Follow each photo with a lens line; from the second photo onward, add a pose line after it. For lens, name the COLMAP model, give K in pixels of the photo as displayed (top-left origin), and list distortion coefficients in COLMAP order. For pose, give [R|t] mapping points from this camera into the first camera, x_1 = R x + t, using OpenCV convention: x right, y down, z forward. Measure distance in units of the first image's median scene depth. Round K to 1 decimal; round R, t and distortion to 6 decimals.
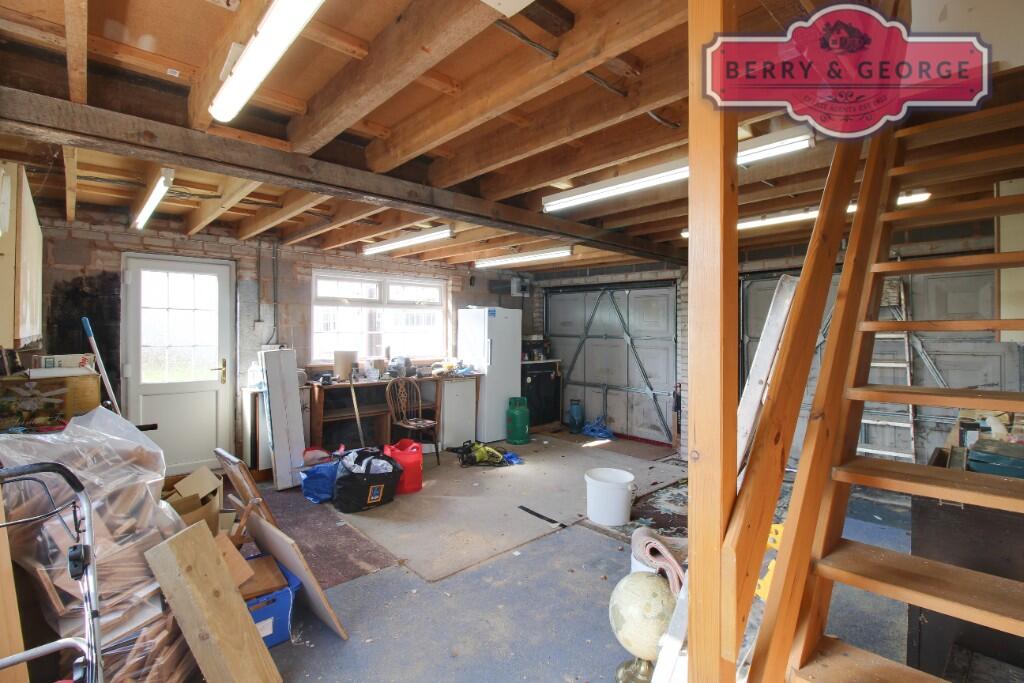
lens RADIAL K [[477.2, 0, 522.8], [0, 477.2, 330.9], [0, 0, 1]] dist [-0.002040, -0.000227]
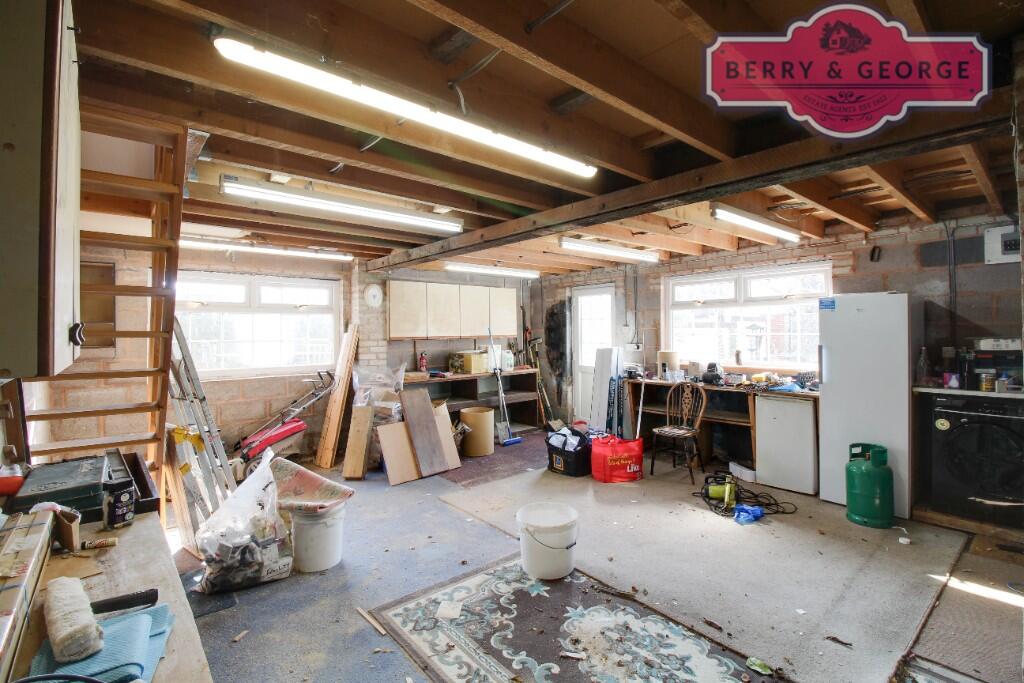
lens RADIAL K [[477.2, 0, 522.8], [0, 477.2, 330.9], [0, 0, 1]] dist [-0.002040, -0.000227]
pose [[-0.042698, -0.006053, -0.999070, 0.733516], [0.003044, 0.999976, -0.006189, 0.001455], [0.999083, -0.003306, -0.042679, 0.740067]]
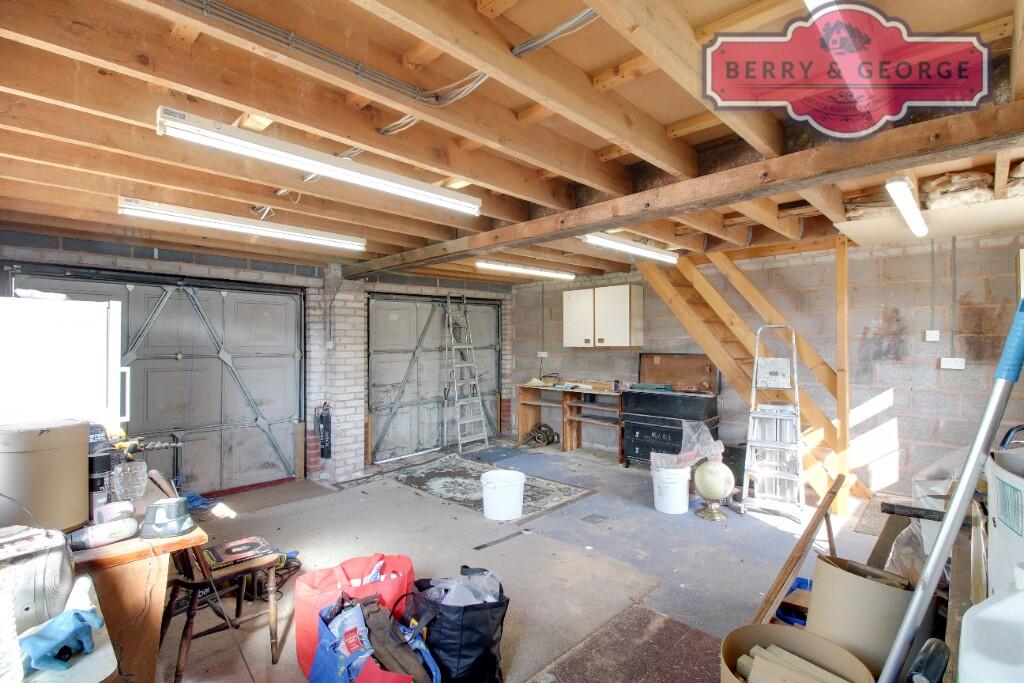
lens RADIAL K [[477.2, 0, 522.8], [0, 477.2, 330.9], [0, 0, 1]] dist [-0.002040, -0.000227]
pose [[-0.050456, 0.019481, 0.998536, -0.688981], [0.011119, 0.999759, -0.018943, -0.006556], [-0.998664, 0.010147, -0.050660, 0.749791]]
